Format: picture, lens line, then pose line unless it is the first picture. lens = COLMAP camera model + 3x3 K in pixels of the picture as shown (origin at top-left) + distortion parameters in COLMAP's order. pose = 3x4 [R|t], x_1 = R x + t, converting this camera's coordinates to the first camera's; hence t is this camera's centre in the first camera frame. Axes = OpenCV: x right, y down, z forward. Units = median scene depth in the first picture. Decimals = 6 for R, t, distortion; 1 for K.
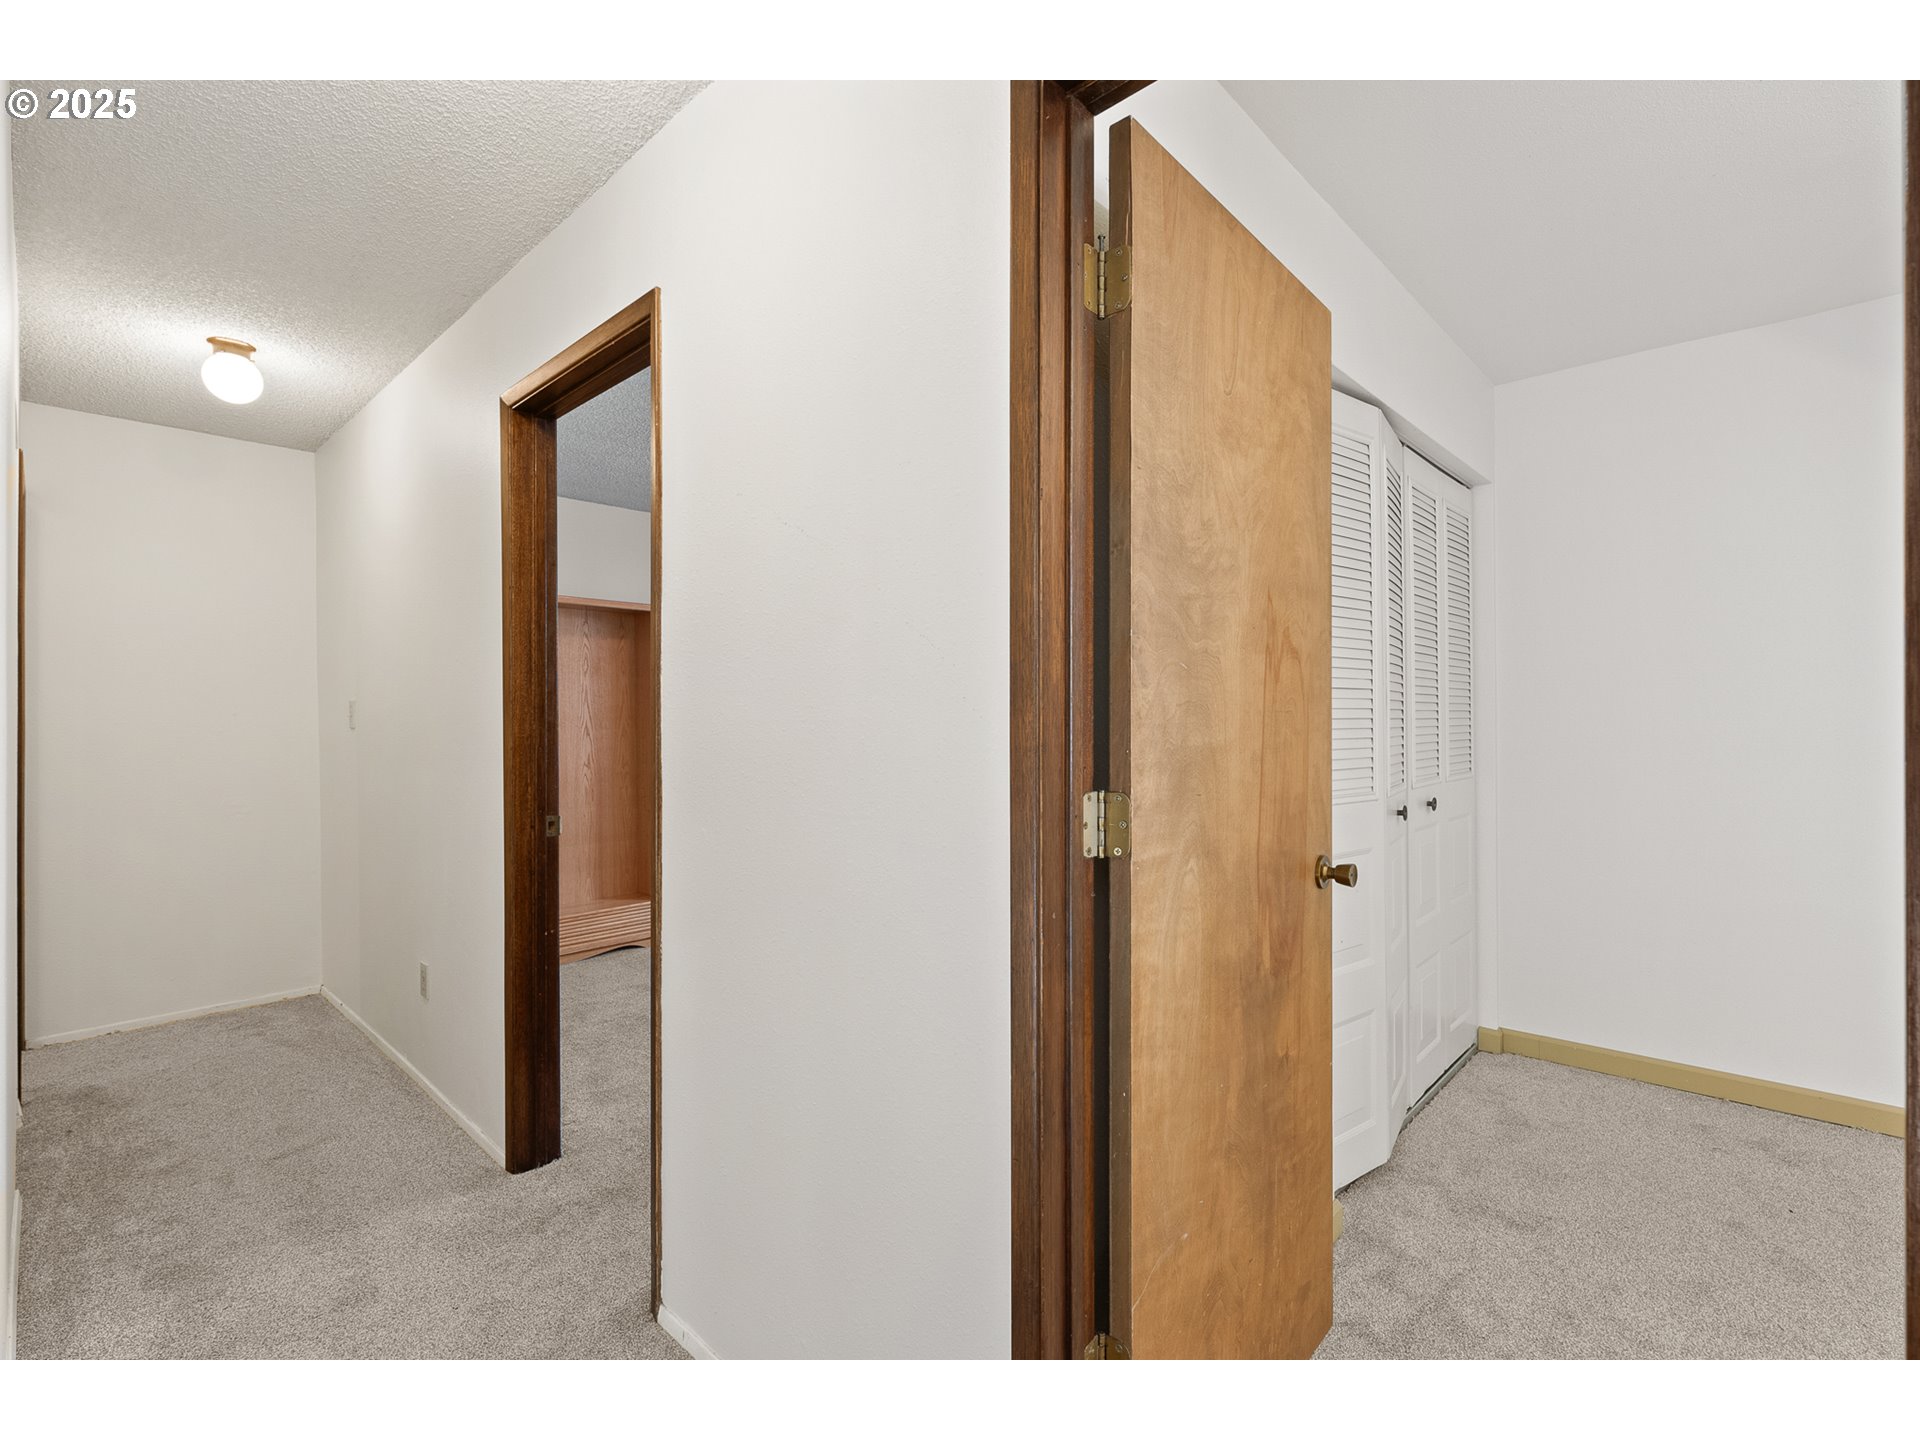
lens RADIAL K [[903.1, 0, 960.0], [0, 903.1, 720.0], [0, 0, 1]] dist [-0.000283, -0.000208]
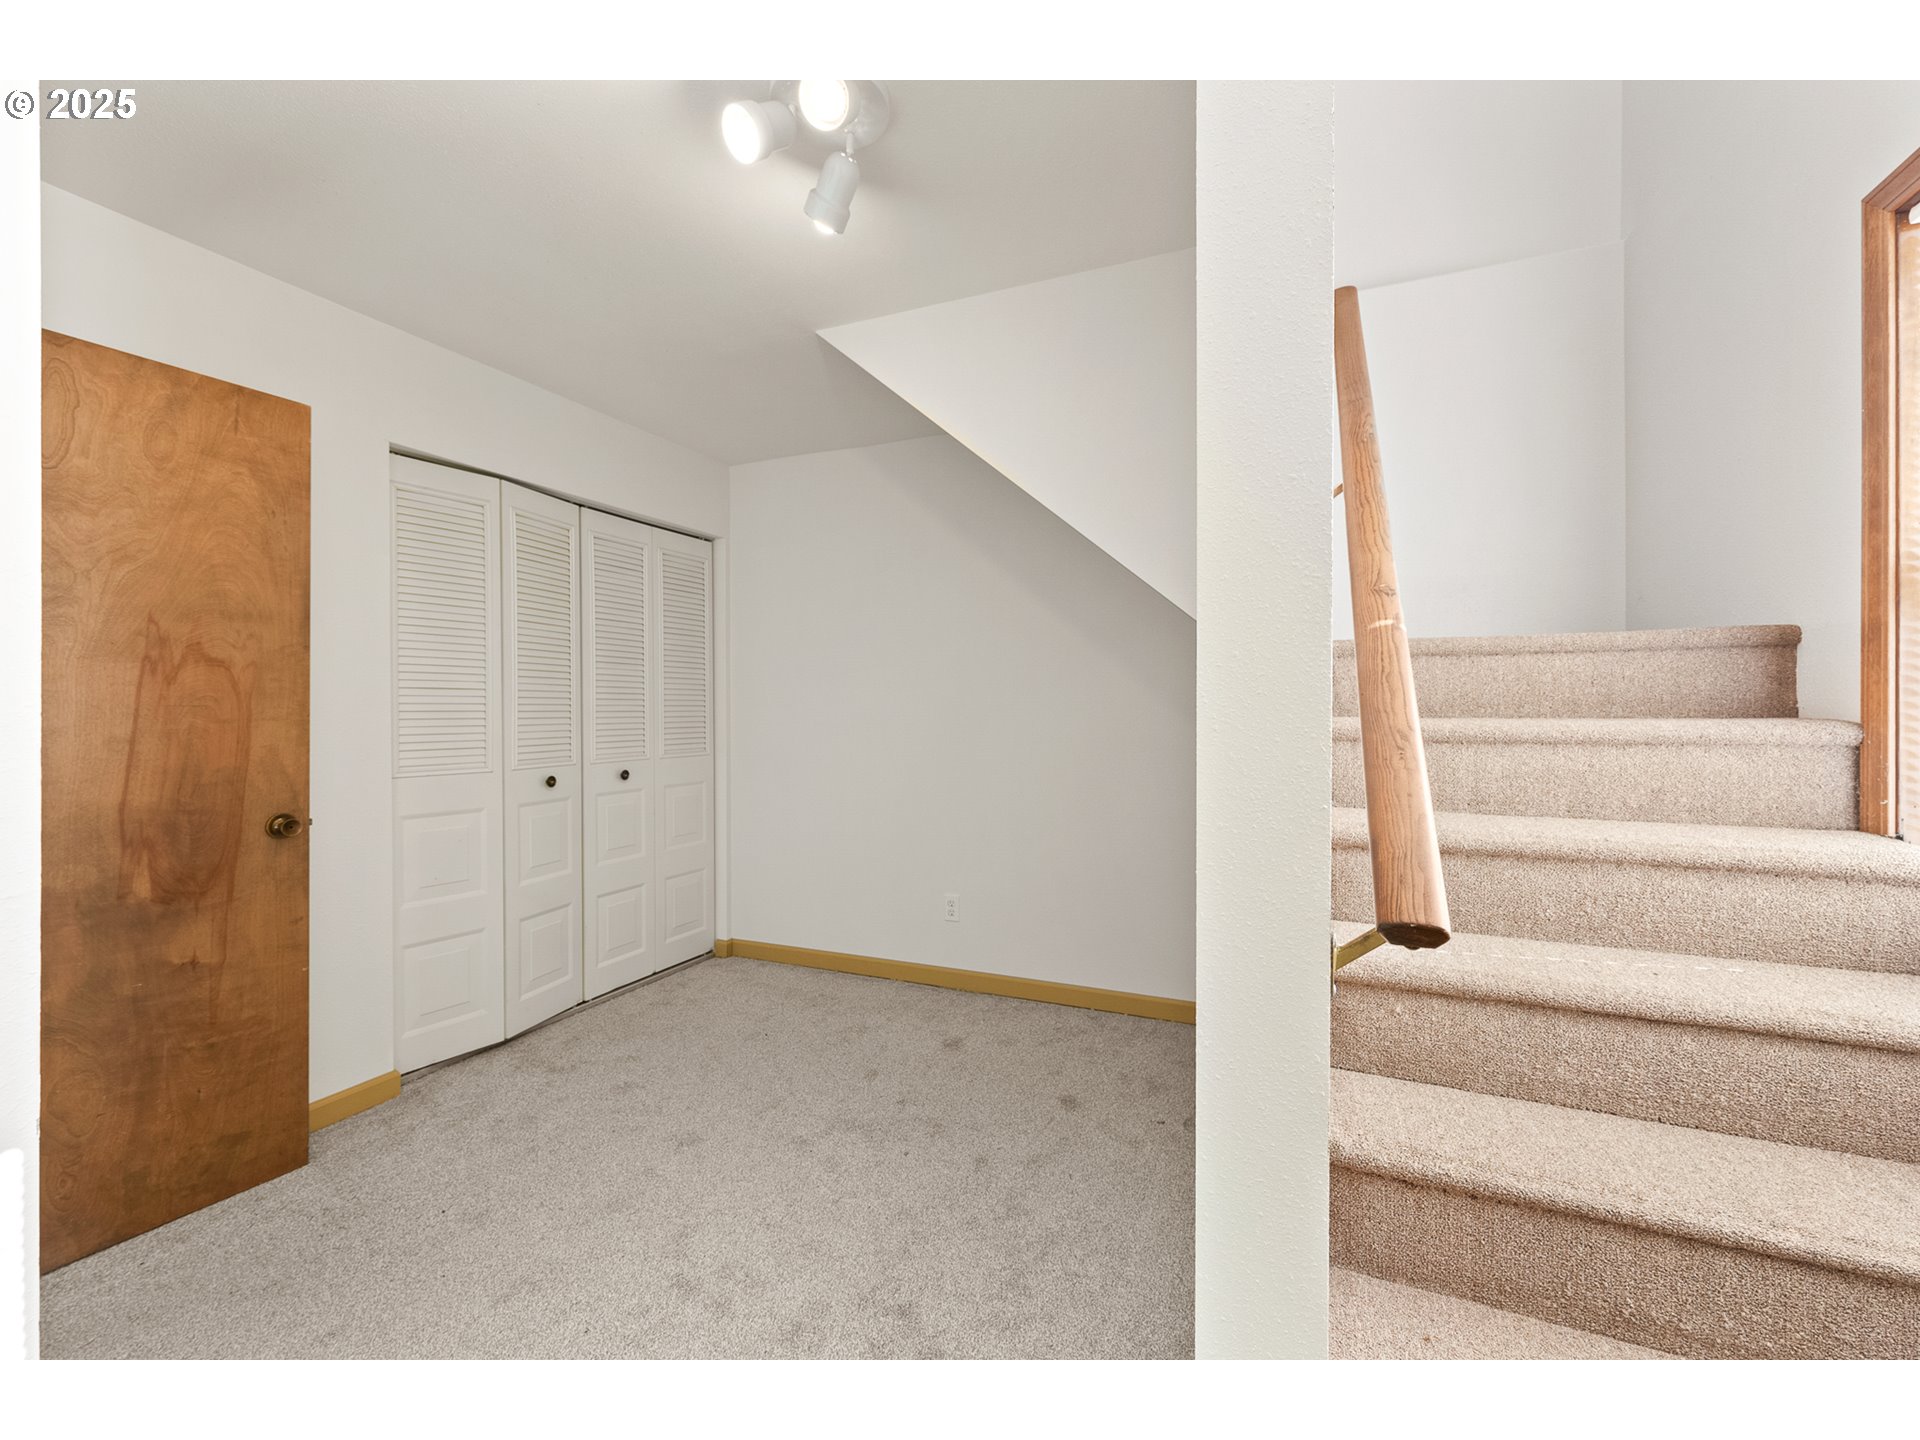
lens RADIAL K [[792.8, 0, 960.0], [0, 792.8, 720.0], [0, 0, 1]] dist [0.000224, -0.000010]
pose [[0.943863, -0.001523, 0.330334, 0.604462], [-0.001130, 0.999969, 0.007839, 0.000625], [-0.330336, -0.007772, 0.943832, -0.281288]]
